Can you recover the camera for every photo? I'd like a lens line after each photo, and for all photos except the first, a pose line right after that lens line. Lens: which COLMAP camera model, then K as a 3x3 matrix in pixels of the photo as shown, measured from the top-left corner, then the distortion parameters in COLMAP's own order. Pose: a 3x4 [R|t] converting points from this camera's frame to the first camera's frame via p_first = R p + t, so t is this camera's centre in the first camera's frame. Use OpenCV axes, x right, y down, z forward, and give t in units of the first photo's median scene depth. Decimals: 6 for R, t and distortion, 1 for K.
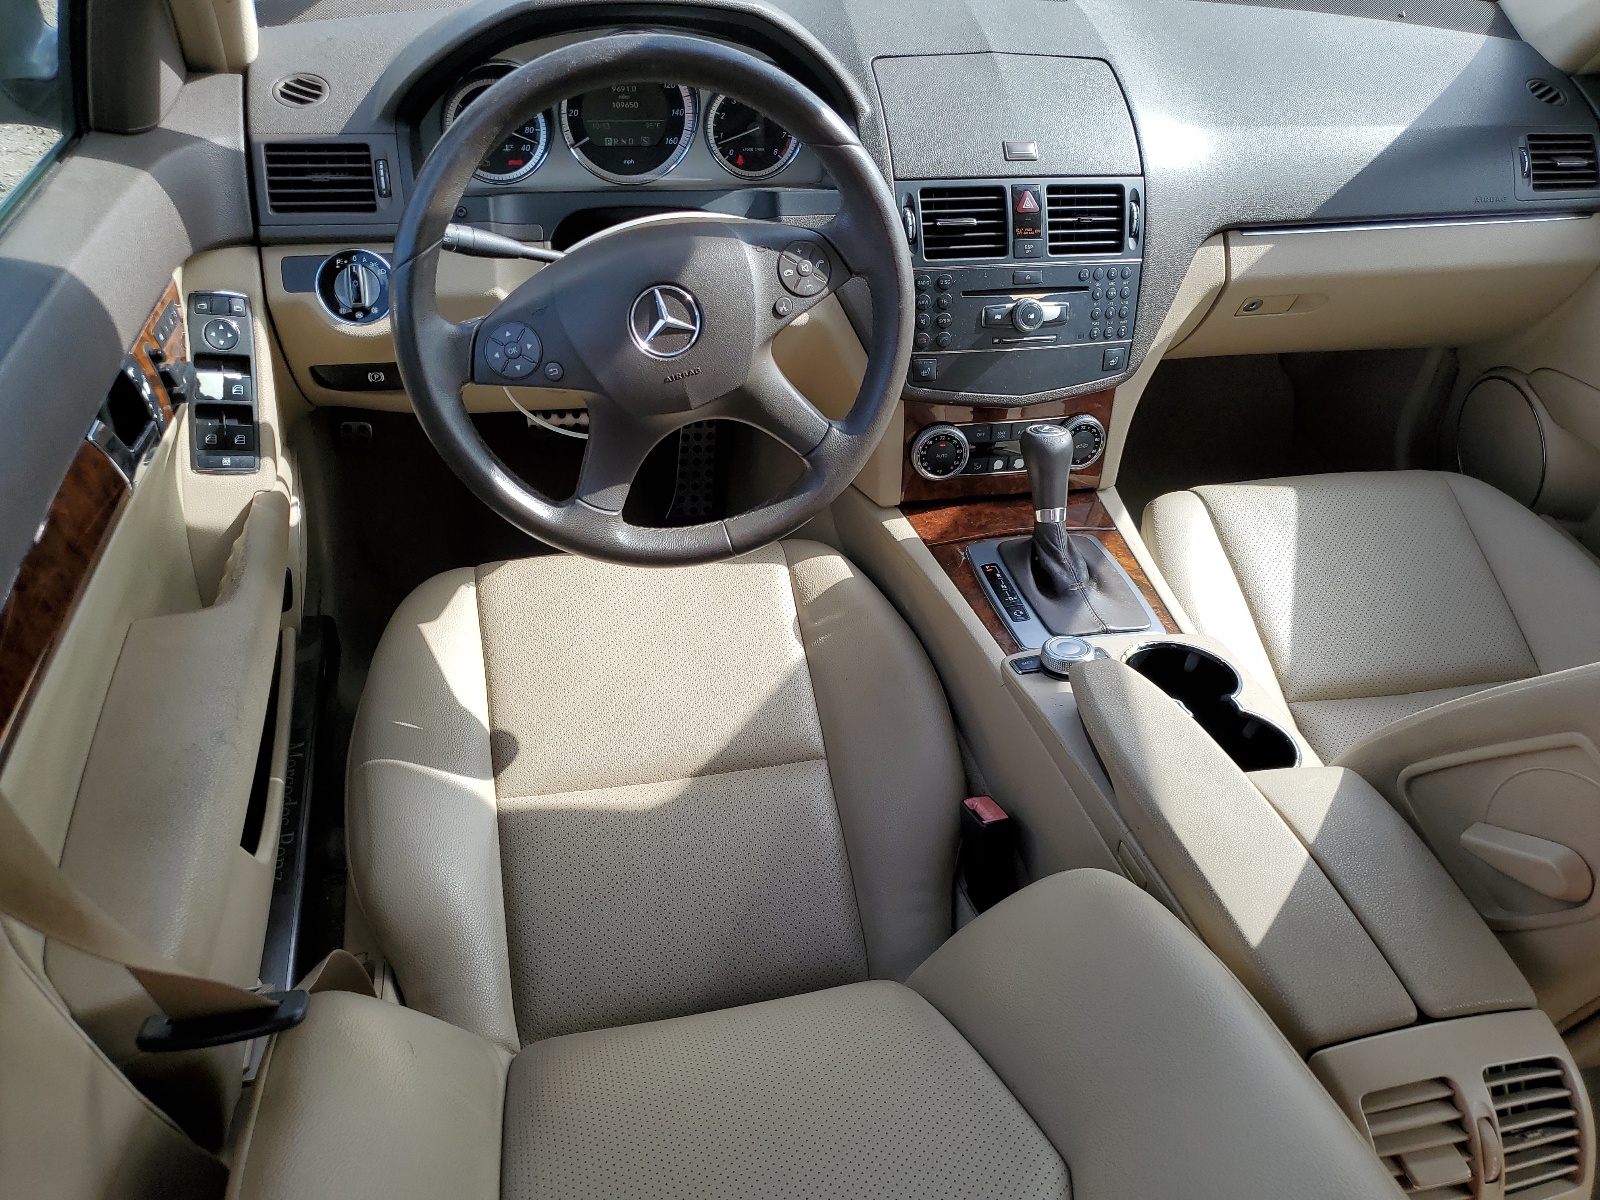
lens RADIAL K [[1209.9, 0, 801.0], [0, 1209.9, 600.4], [0, 0, 1]] dist [0.000808, 0.000052]
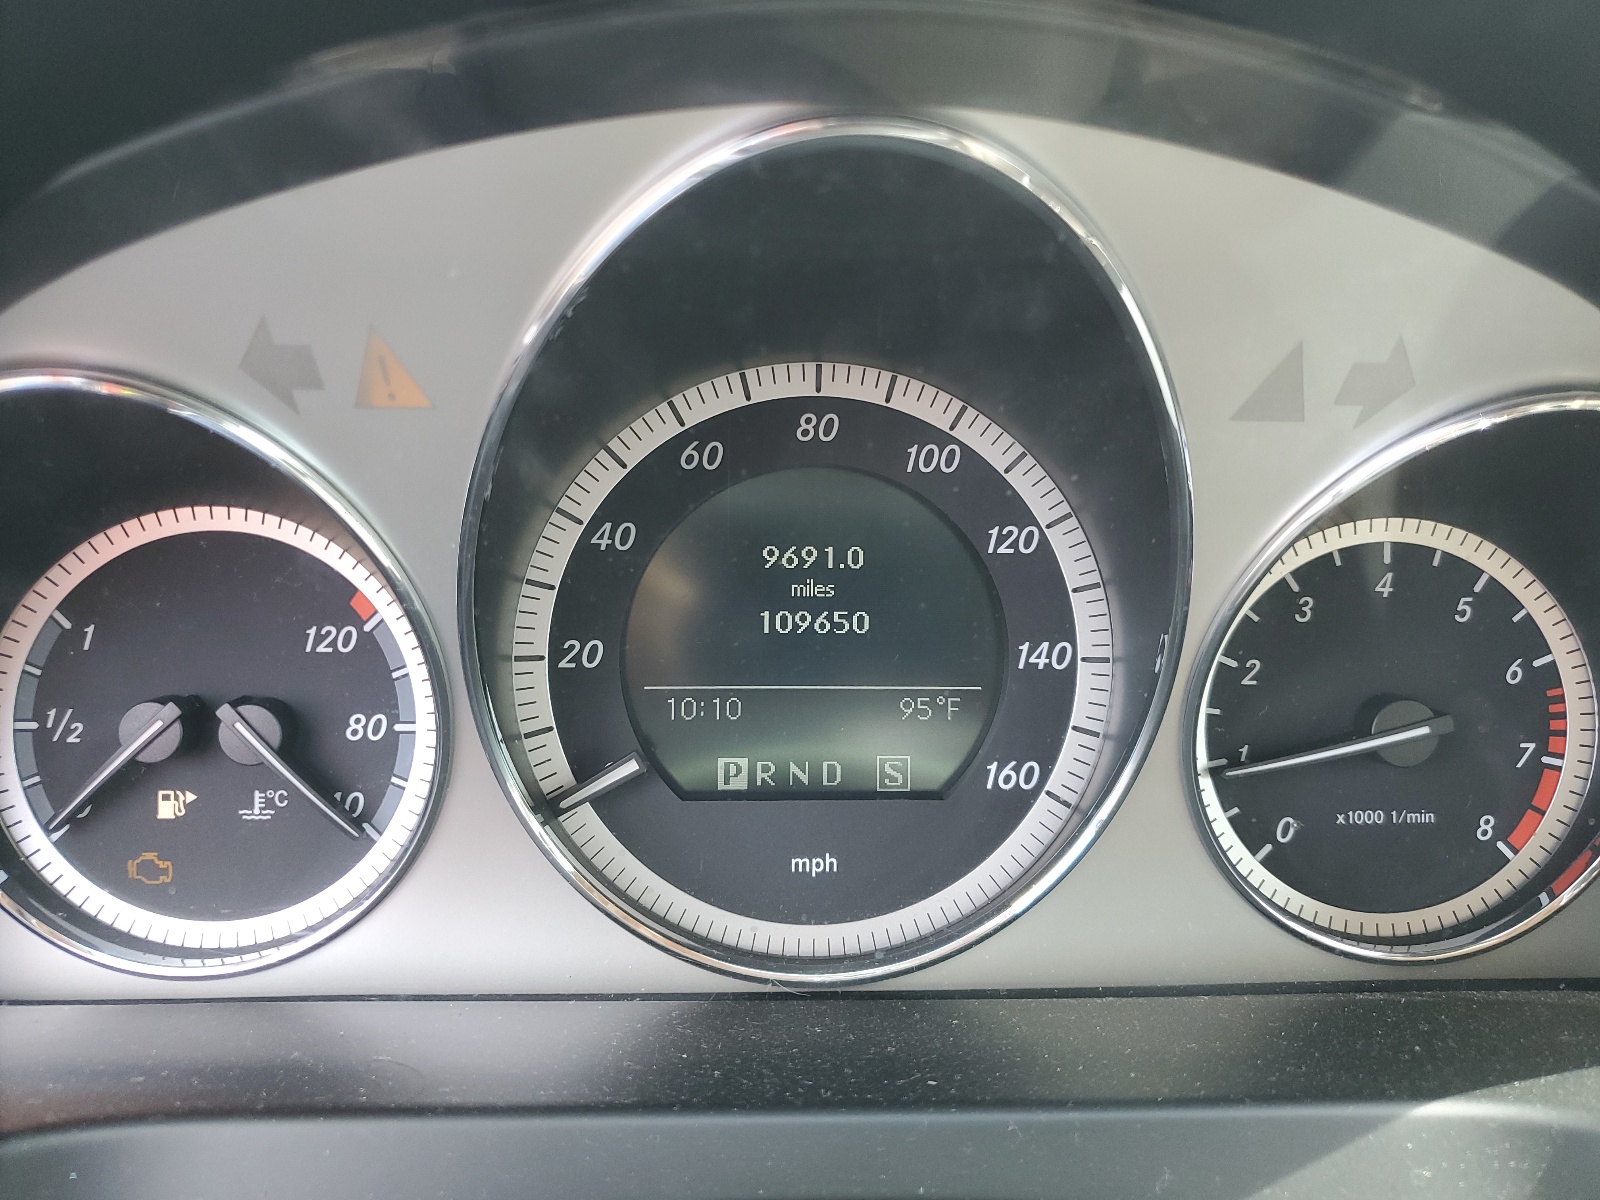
lens RADIAL K [[1209.9, 0, 800.1], [0, 1209.9, 601.3], [0, 0, 1]] dist [0.000808, 0.000052]
pose [[0.999723, 0.012789, 0.019762, -0.152041], [-0.003788, 0.915996, -0.401169, -0.322576], [-0.023233, 0.400983, 0.915791, 0.791918]]
